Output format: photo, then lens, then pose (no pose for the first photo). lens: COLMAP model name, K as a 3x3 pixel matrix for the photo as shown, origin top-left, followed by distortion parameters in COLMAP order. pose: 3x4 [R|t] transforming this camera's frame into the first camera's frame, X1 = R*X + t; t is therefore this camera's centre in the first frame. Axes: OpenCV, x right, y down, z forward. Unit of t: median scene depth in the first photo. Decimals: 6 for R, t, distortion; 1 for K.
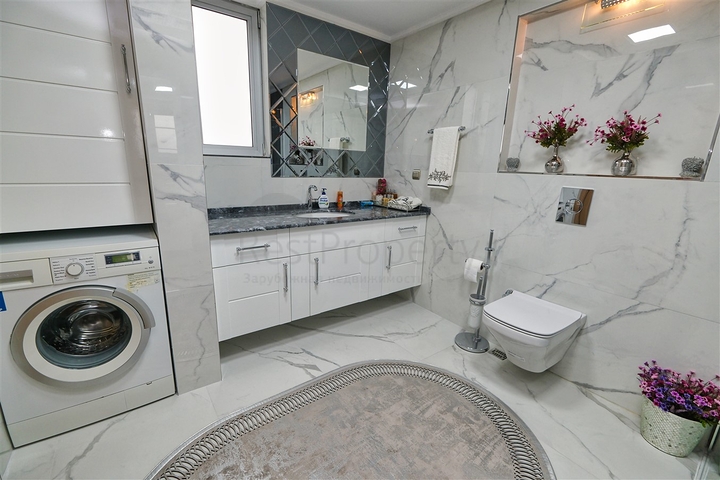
lens RADIAL K [[311.7, 0, 356.0], [0, 311.7, 243.7], [0, 0, 1]] dist [-0.003327, -0.000657]
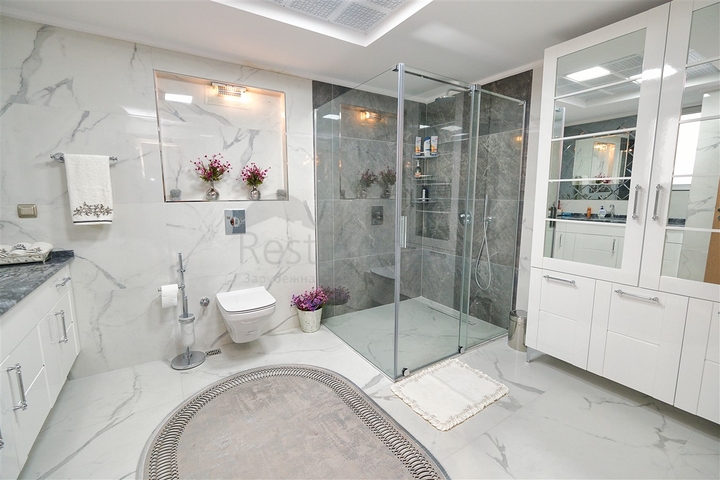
lens RADIAL K [[311.7, 0, 354.3], [0, 311.7, 237.4], [0, 0, 1]] dist [-0.003327, -0.000657]
pose [[0.061266, -0.172479, 0.983106, -0.657281], [0.242695, 0.957970, 0.152945, -0.126349], [-0.968166, 0.229224, 0.100551, 0.297015]]
